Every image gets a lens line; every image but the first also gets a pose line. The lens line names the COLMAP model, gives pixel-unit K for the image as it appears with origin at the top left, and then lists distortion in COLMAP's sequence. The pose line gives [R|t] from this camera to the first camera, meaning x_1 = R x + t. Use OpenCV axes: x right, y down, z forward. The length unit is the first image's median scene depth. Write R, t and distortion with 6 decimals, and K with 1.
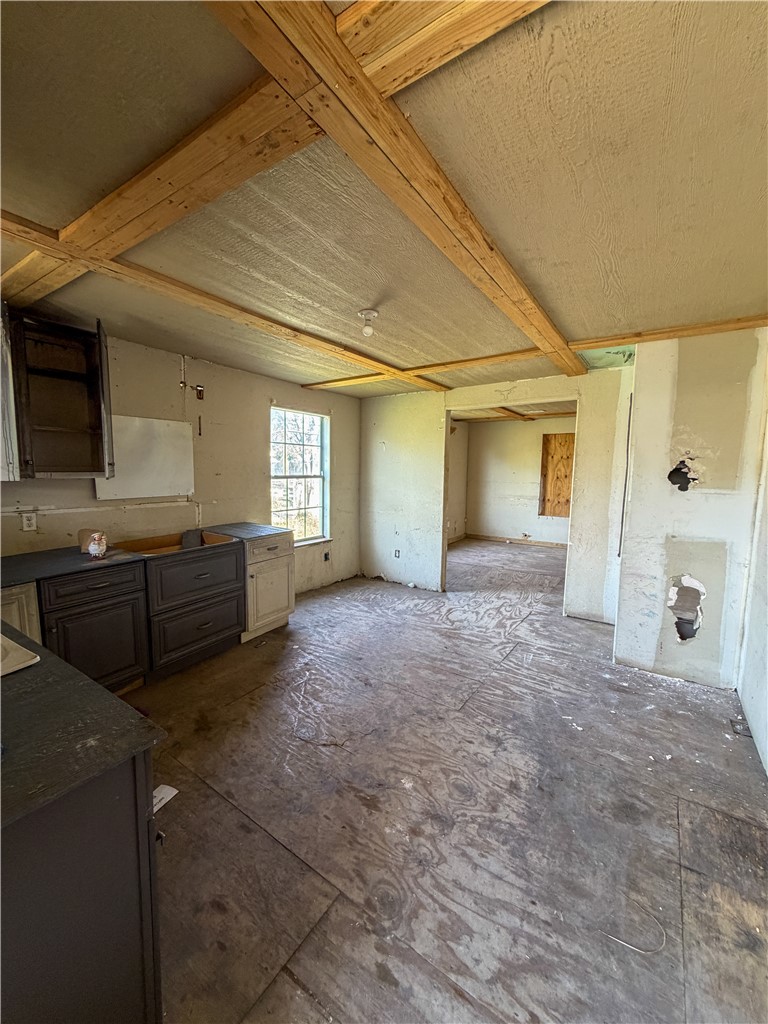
lens RADIAL K [[407.4, 0, 382.4], [0, 407.4, 509.0], [0, 0, 1]] dist [-0.002723, 0.000834]
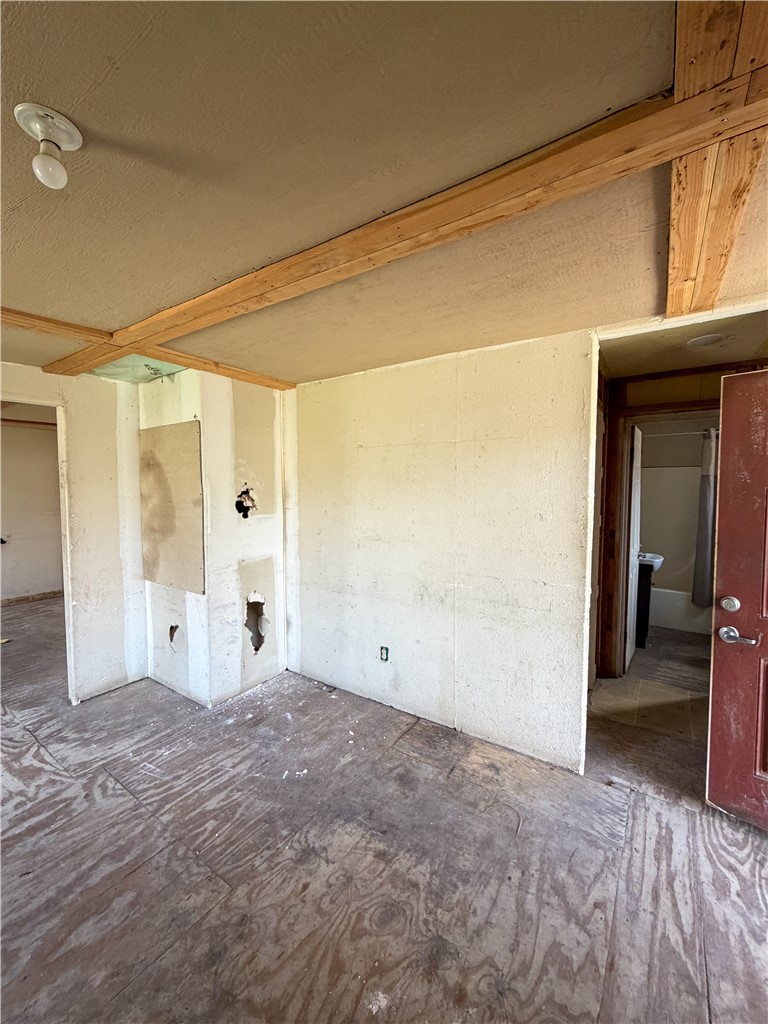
lens RADIAL K [[407.4, 0, 383.6], [0, 407.4, 509.6], [0, 0, 1]] dist [-0.002723, 0.000834]
pose [[0.009972, -0.068665, 0.997590, -0.412593], [0.111128, 0.991536, 0.067137, -0.114883], [-0.993756, 0.110191, 0.017518, 0.693456]]
